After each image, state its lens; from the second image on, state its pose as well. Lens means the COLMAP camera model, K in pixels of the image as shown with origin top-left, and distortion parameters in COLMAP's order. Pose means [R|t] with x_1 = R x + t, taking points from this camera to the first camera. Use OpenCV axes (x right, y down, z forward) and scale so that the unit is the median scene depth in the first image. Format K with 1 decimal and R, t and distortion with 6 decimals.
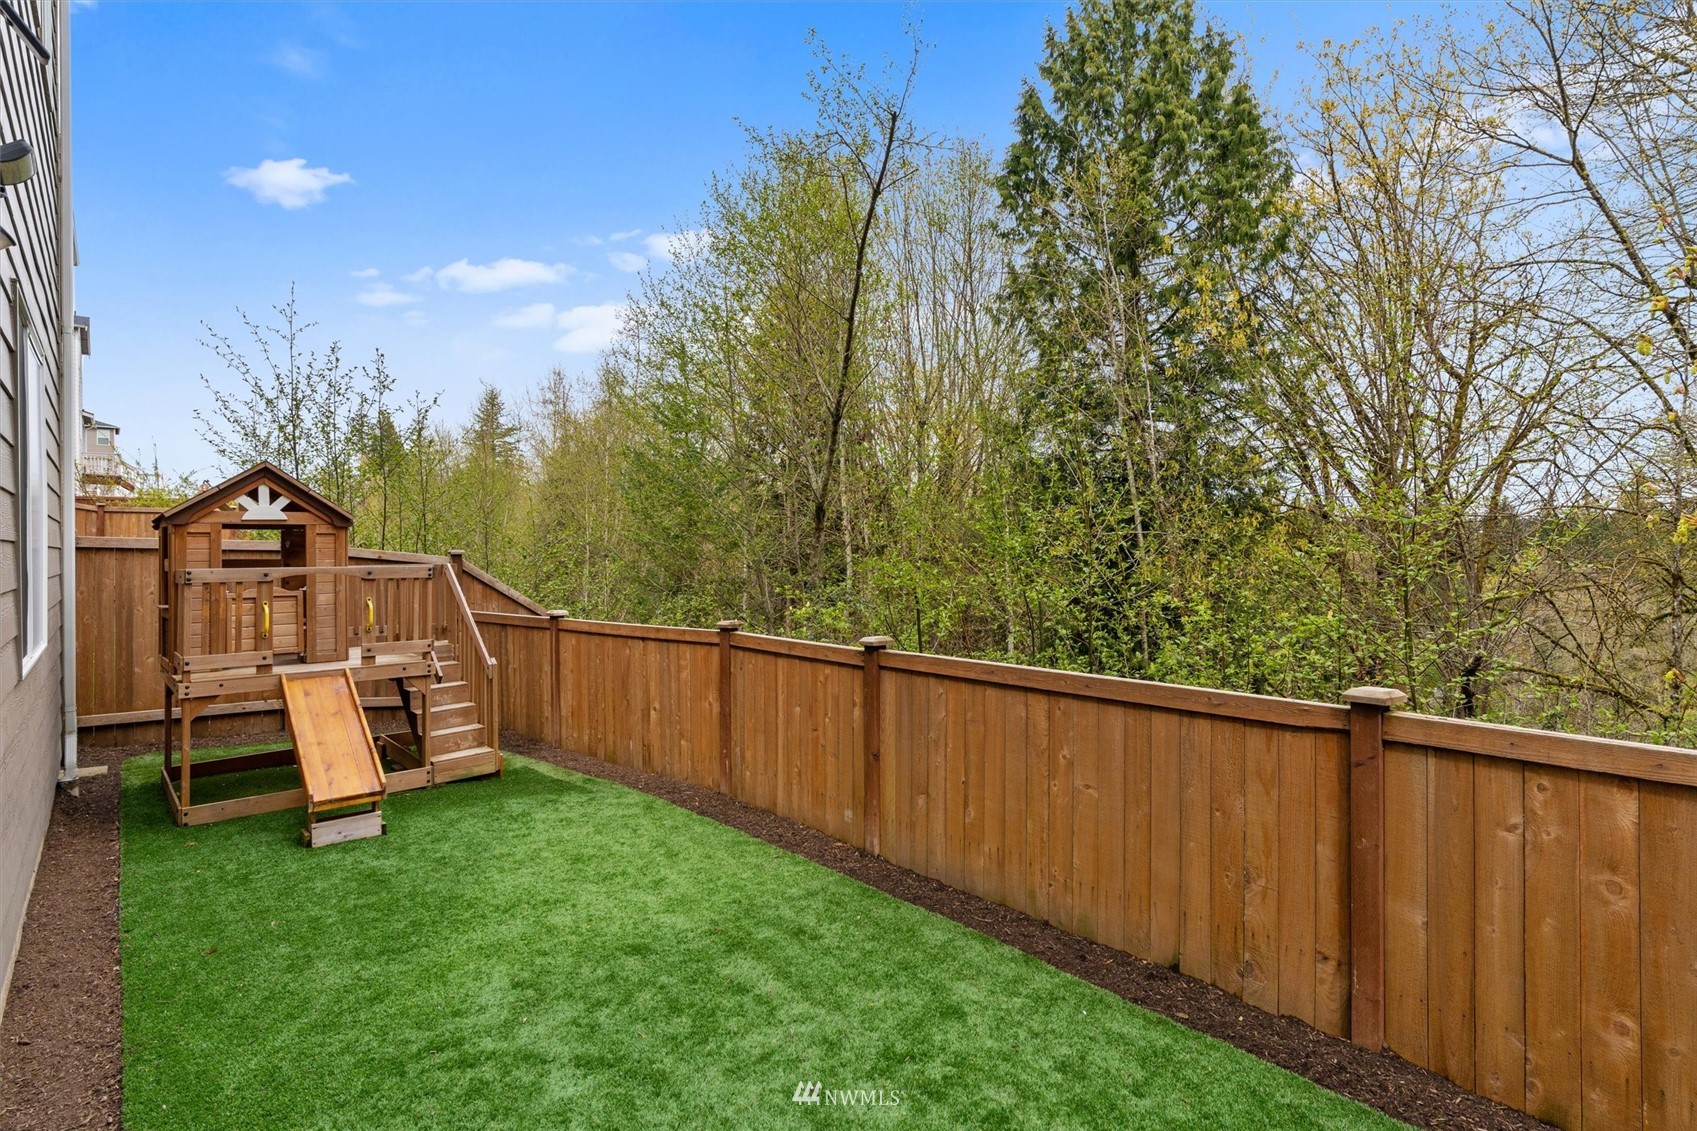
lens RADIAL K [[786.0, 0, 857.3], [0, 786.0, 561.4], [0, 0, 1]] dist [-0.007478, 0.001513]
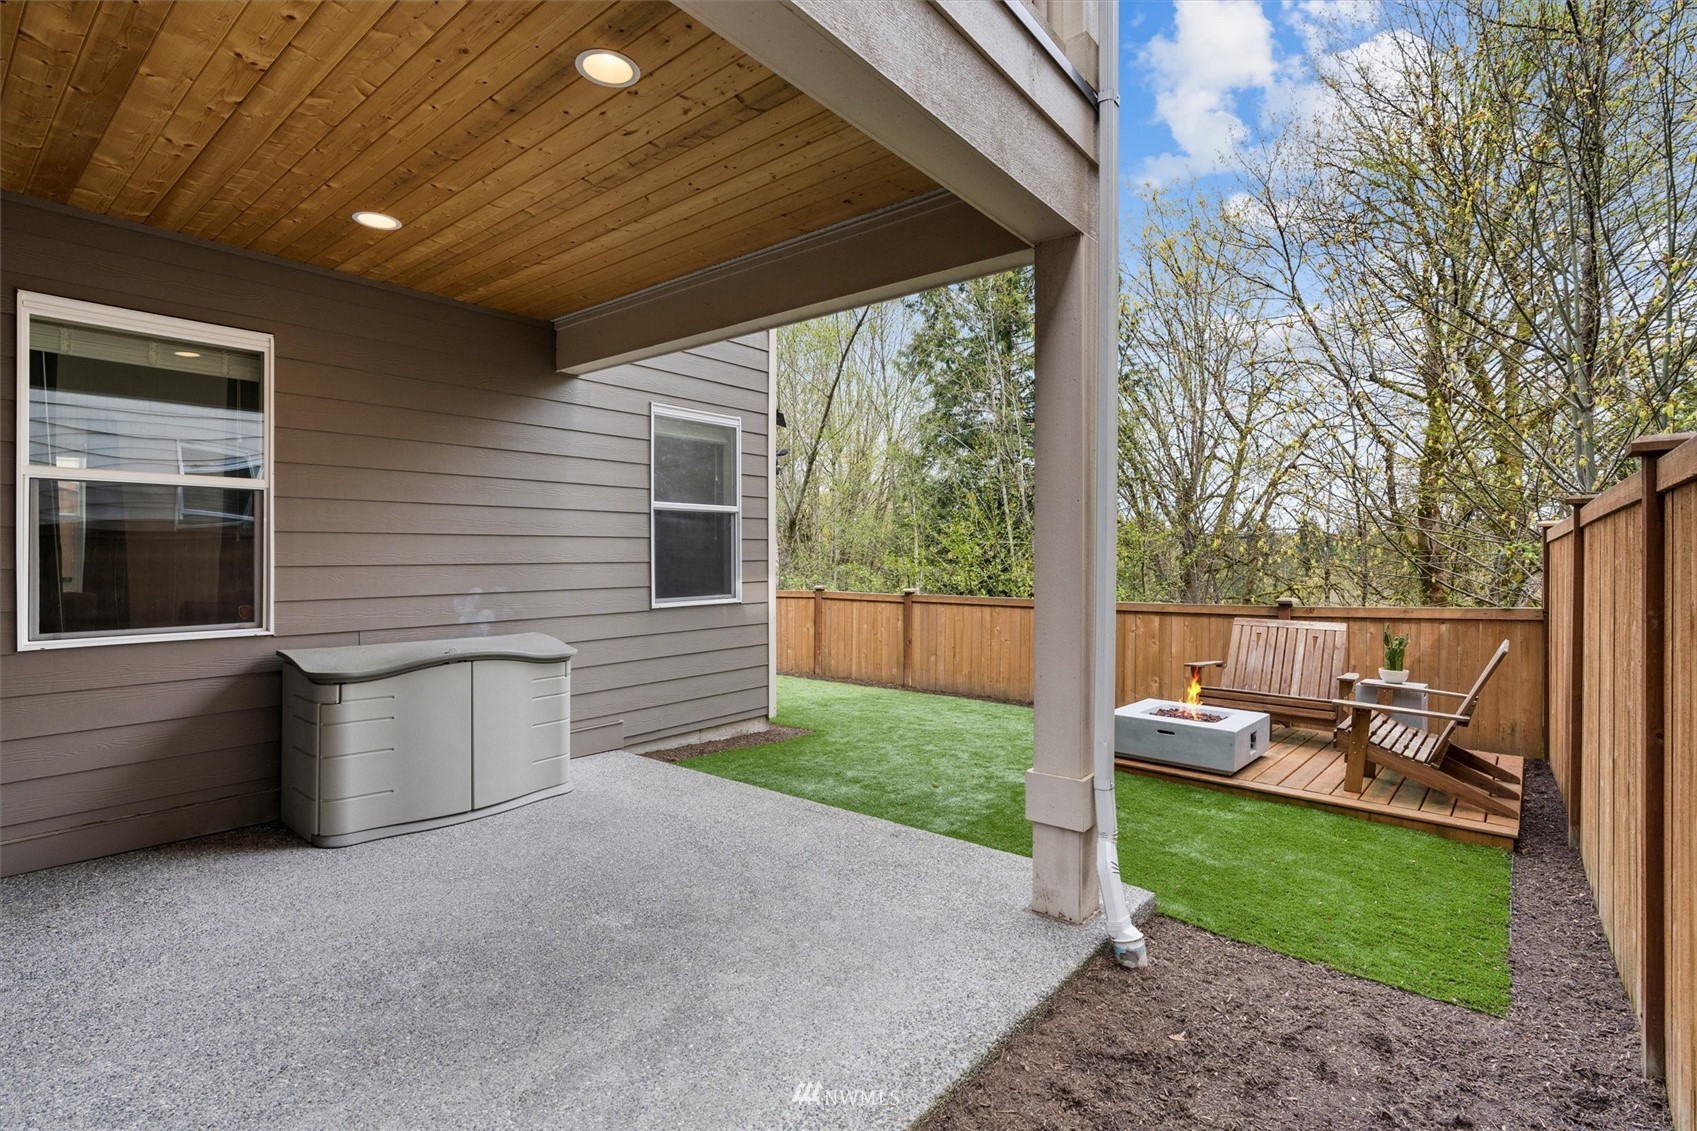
lens RADIAL K [[786.0, 0, 840.9], [0, 786.0, 559.5], [0, 0, 1]] dist [-0.007478, 0.001513]
pose [[0.989980, 0.010246, 0.140834, -0.384085], [-0.008627, 0.999890, -0.012103, 0.033911], [-0.140943, 0.010767, 0.989959, -0.935644]]
